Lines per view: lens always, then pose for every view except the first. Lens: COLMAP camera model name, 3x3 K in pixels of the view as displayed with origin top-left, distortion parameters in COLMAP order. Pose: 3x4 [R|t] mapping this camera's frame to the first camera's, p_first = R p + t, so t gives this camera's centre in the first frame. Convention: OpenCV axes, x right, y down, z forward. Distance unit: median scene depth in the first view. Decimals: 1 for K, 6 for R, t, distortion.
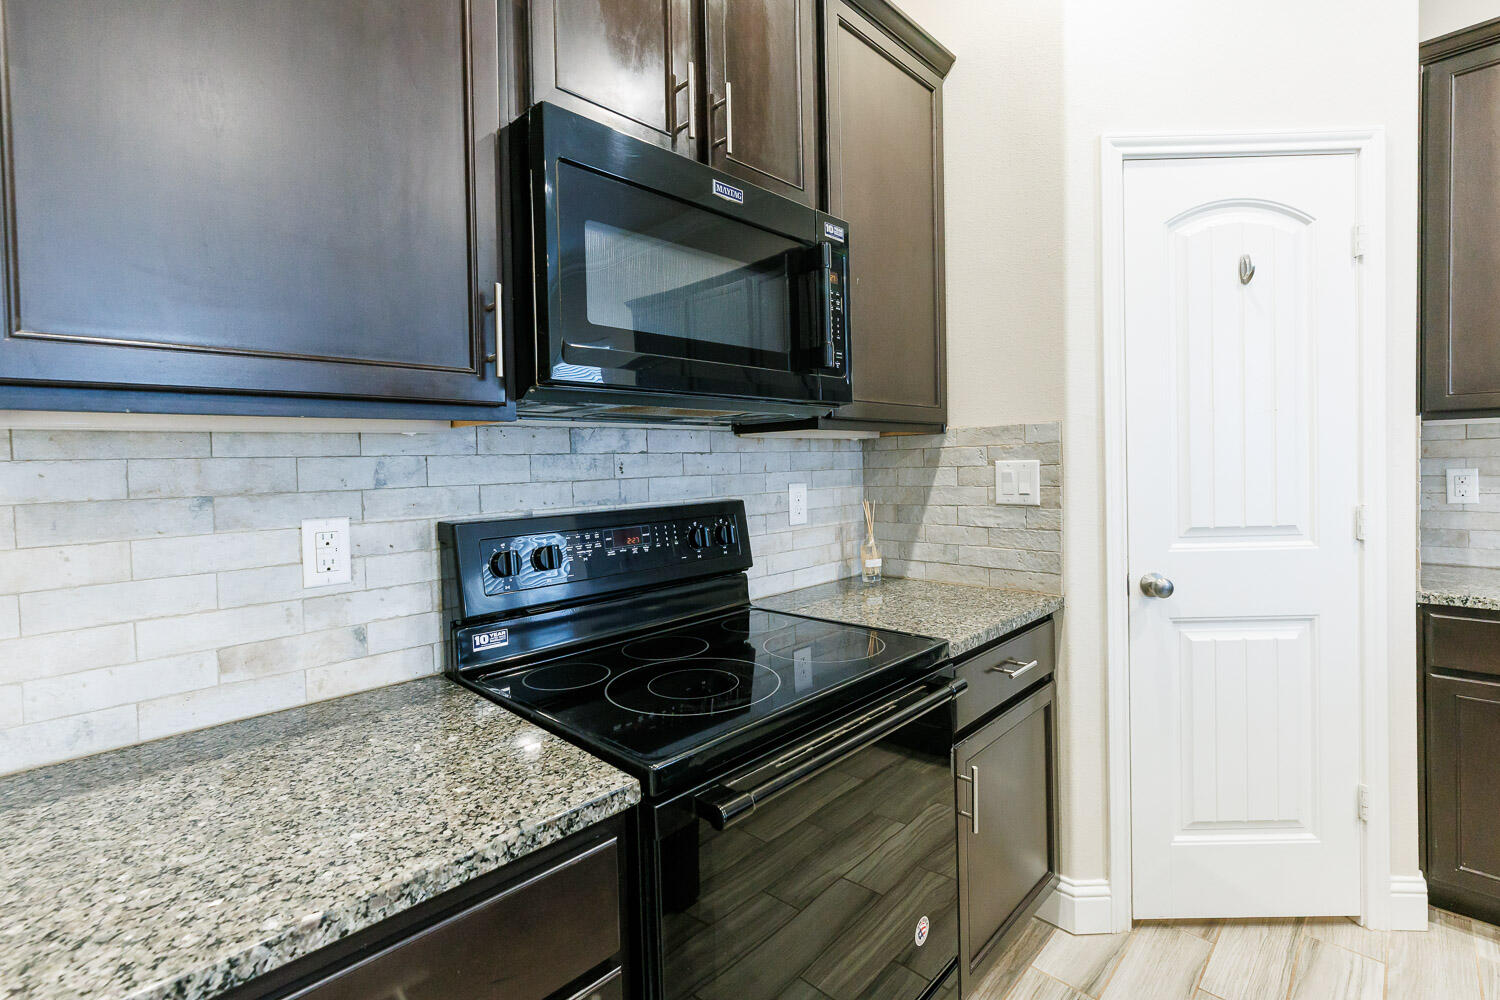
lens RADIAL K [[668.6, 0, 735.5], [0, 668.6, 473.6], [0, 0, 1]] dist [-0.000612, 0.001965]
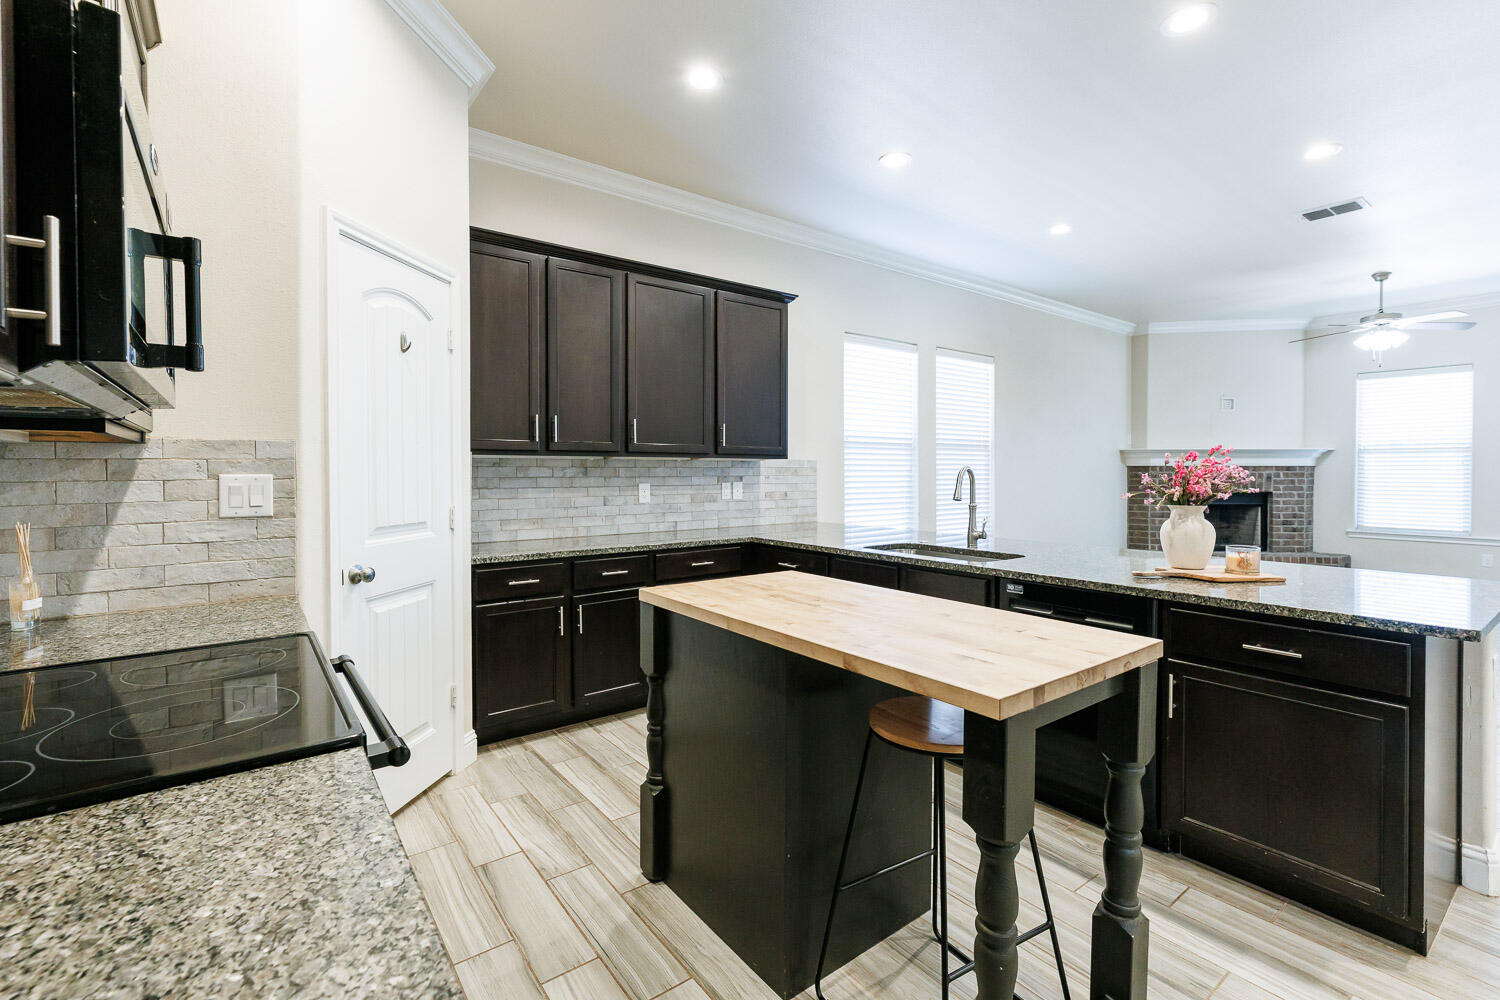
lens RADIAL K [[668.6, 0, 743.1], [0, 668.6, 479.7], [0, 0, 1]] dist [-0.000612, 0.001965]
pose [[0.147959, 0.011161, 0.988930, -0.524617], [0.014135, 0.999810, -0.013398, 0.014231], [-0.988892, 0.015961, 0.147773, 0.084359]]
